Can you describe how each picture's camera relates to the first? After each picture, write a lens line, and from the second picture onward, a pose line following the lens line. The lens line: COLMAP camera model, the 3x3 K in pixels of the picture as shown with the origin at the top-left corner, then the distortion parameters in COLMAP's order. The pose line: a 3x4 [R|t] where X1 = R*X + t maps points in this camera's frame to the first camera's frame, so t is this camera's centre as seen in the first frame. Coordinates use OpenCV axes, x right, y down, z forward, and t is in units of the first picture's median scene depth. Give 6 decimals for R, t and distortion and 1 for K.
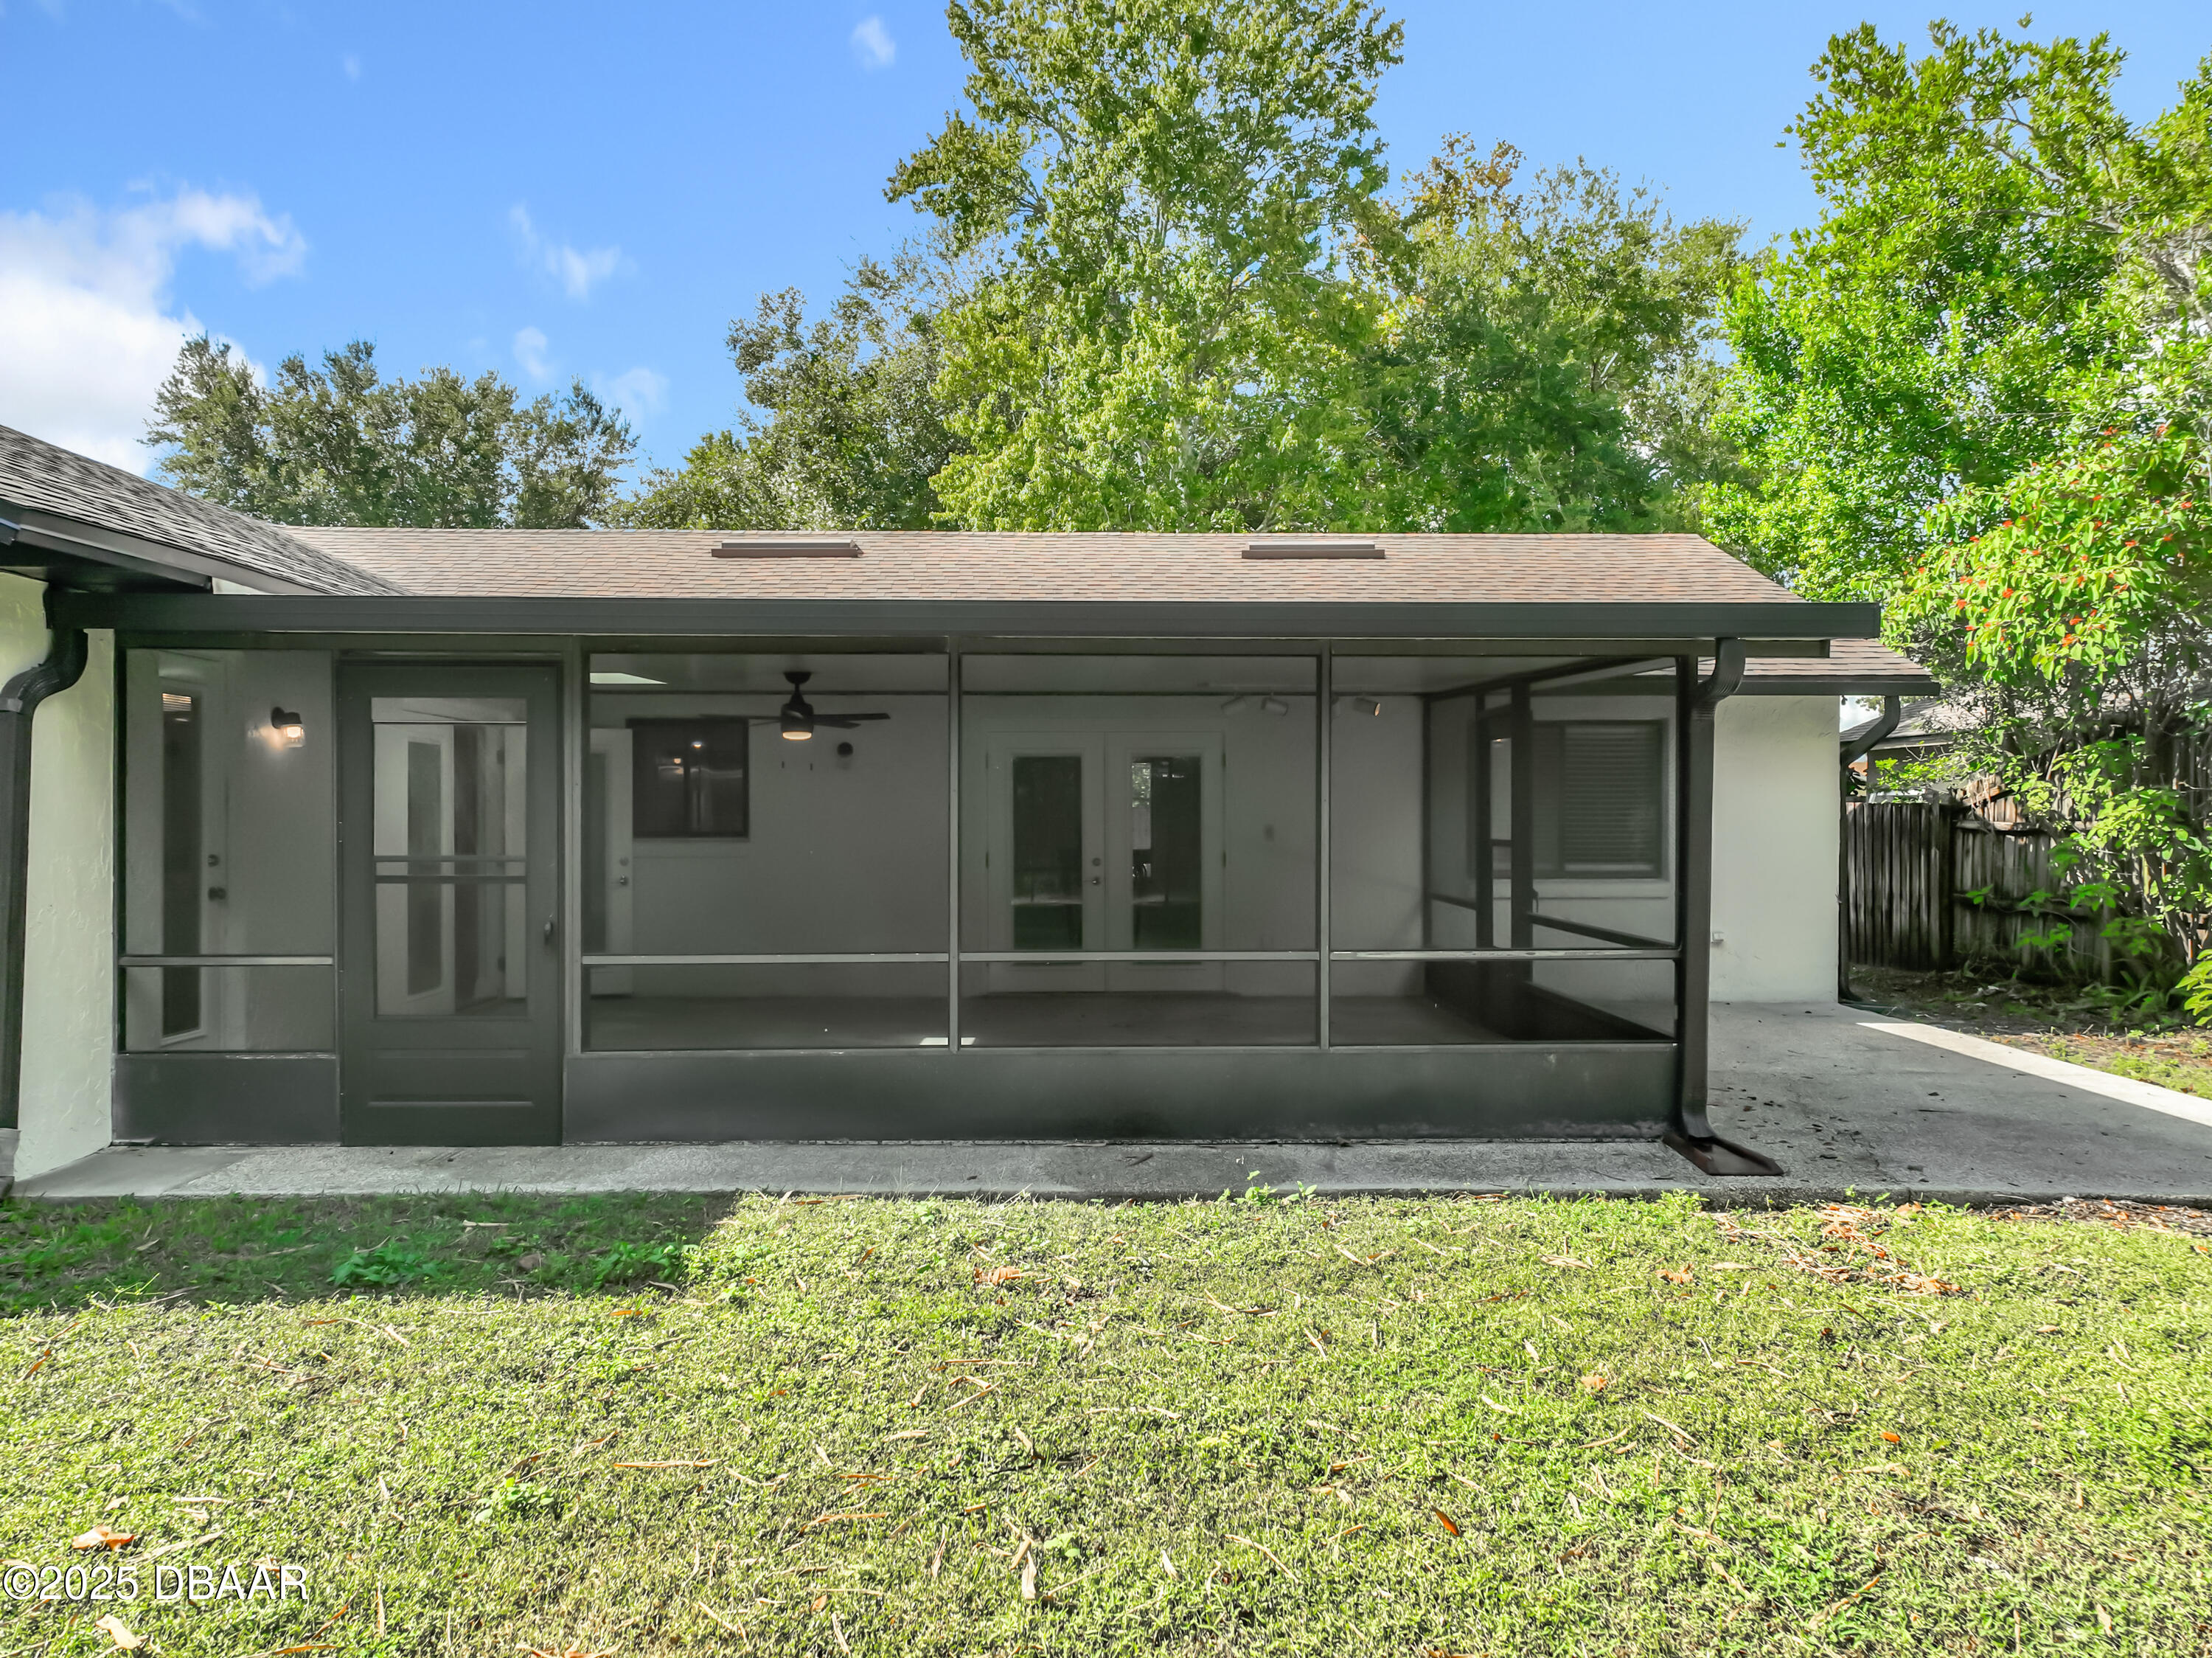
lens RADIAL K [[1569.9, 0, 1117.4], [0, 1569.9, 820.6], [0, 0, 1]] dist [-0.005250, 0.023972]
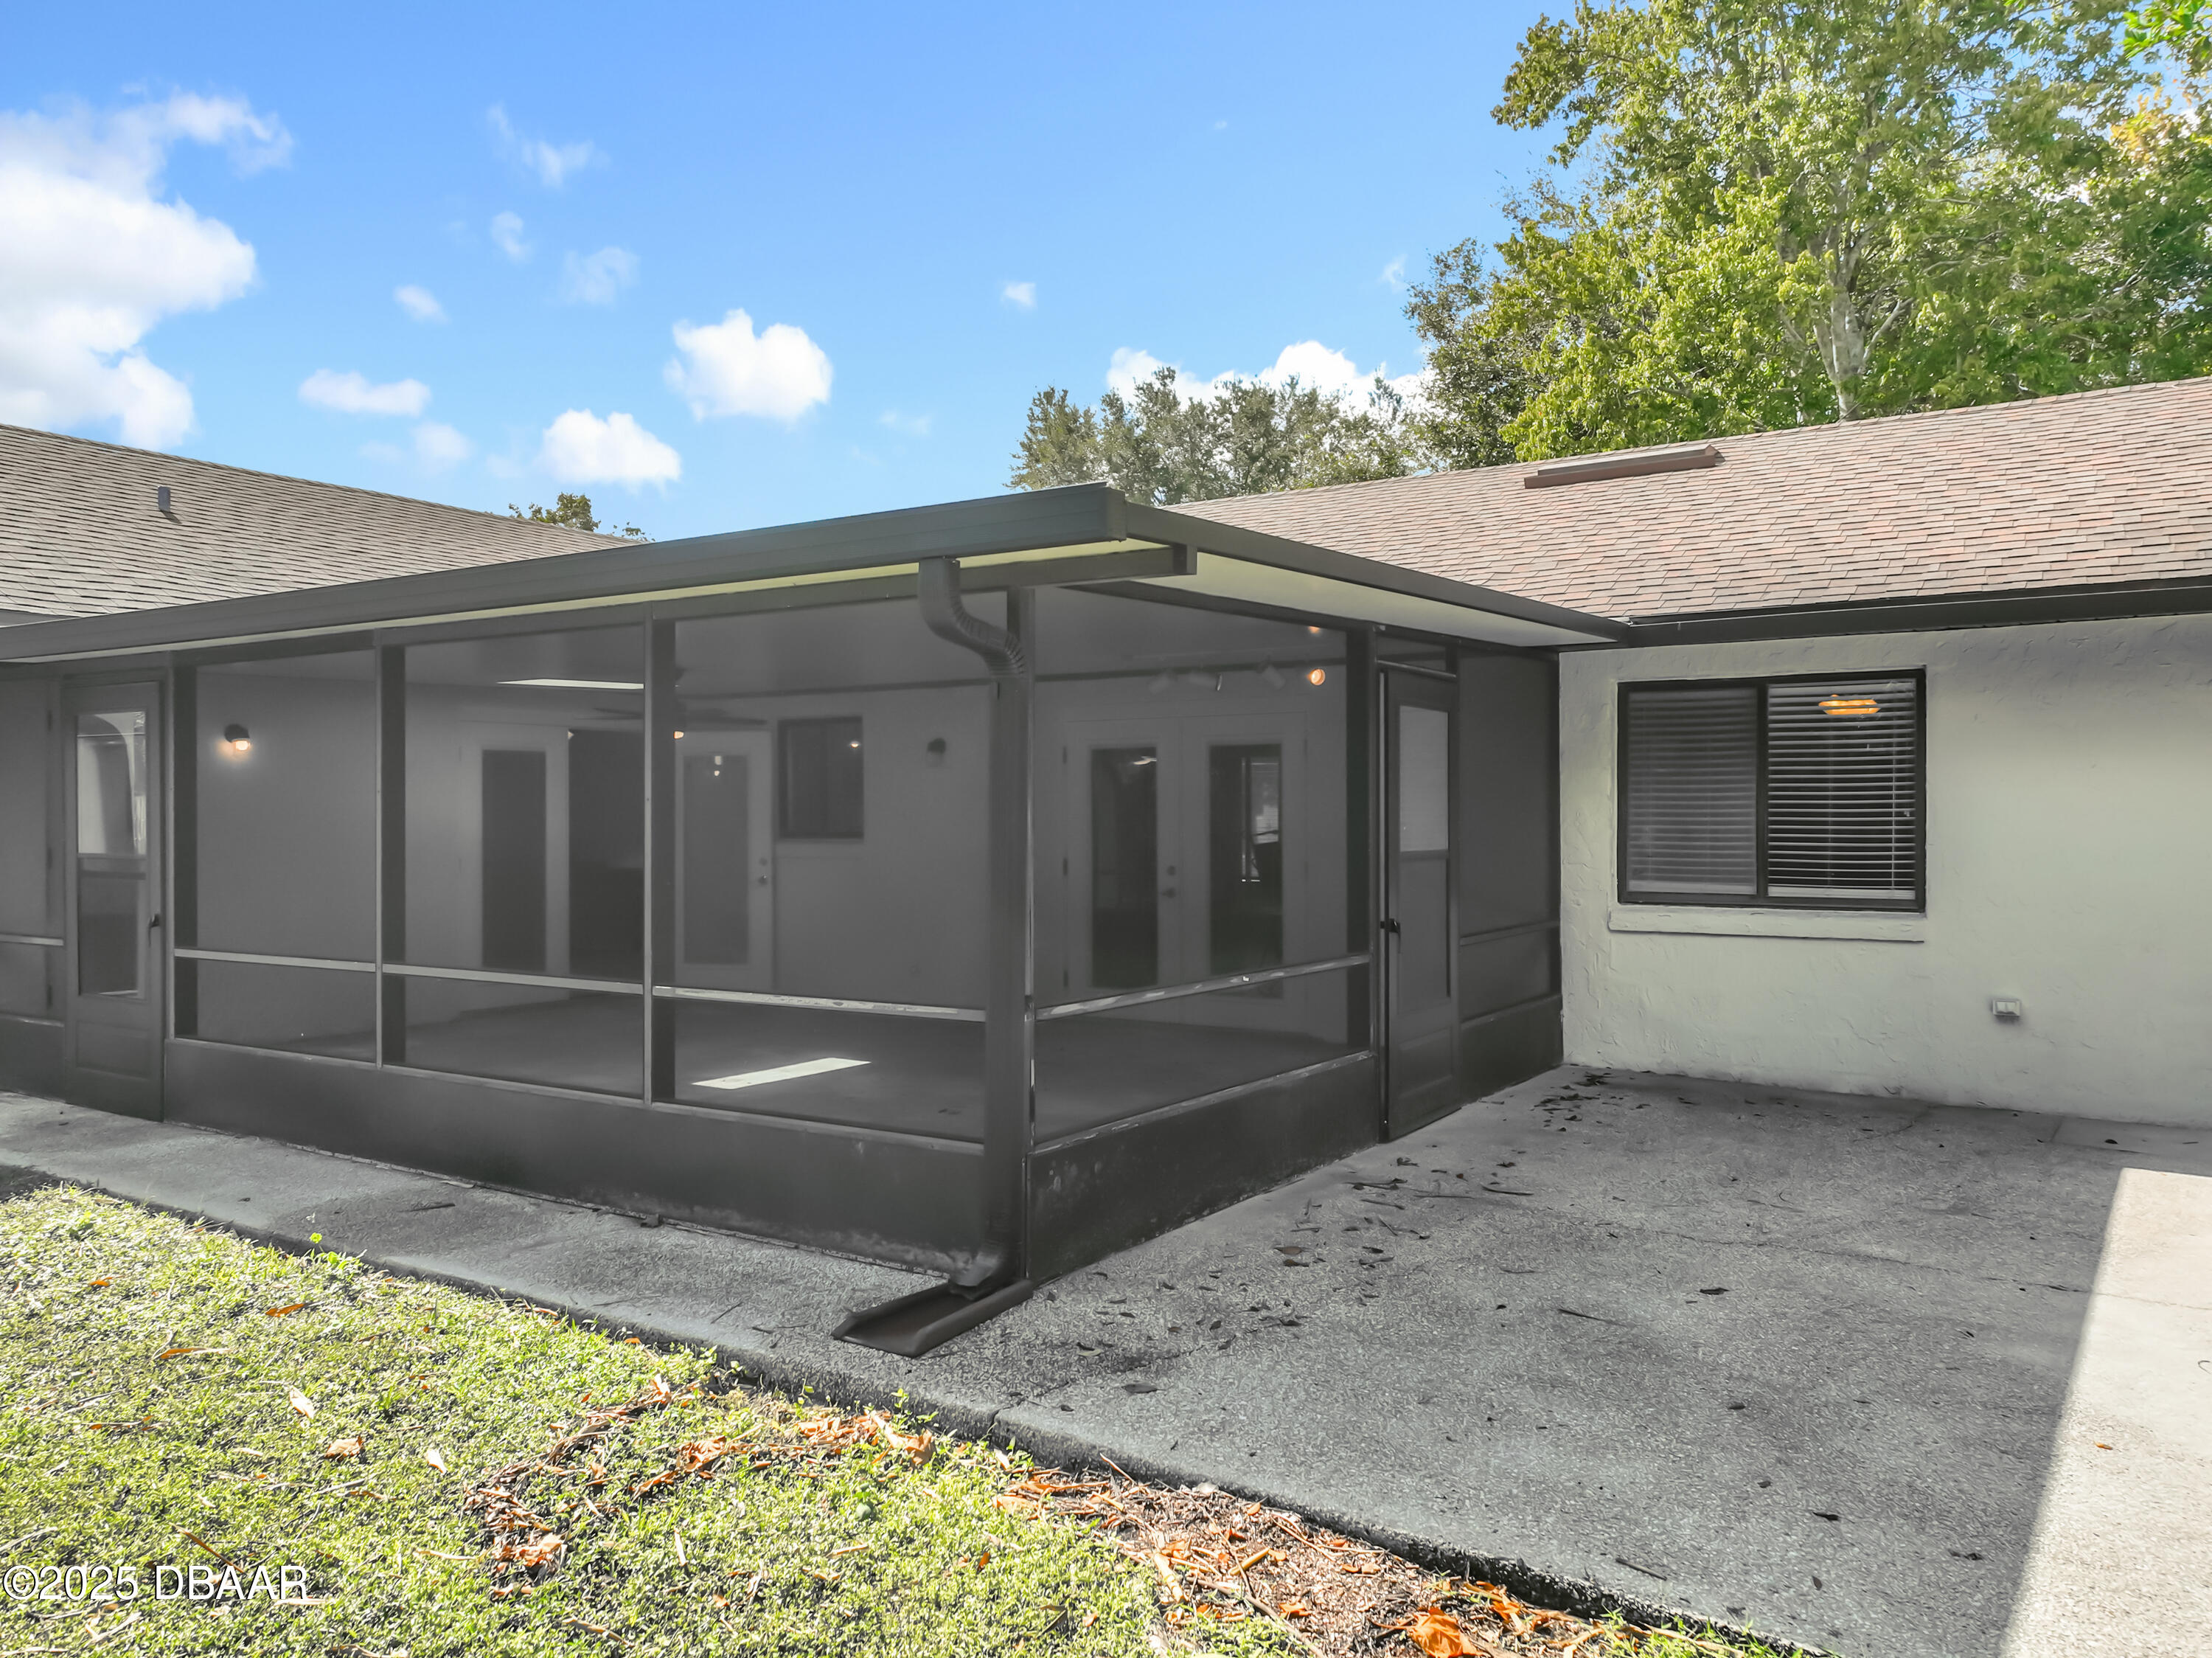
lens RADIAL K [[1643.1, 0, 1106.0], [0, 1643.1, 829.0], [0, 0, 1]] dist [-0.015356, -0.001721]
pose [[0.821872, 0.004677, -0.569653, 0.462772], [-0.000947, 0.999976, 0.006844, -0.002071], [0.569671, -0.005086, 0.821857, 0.251468]]
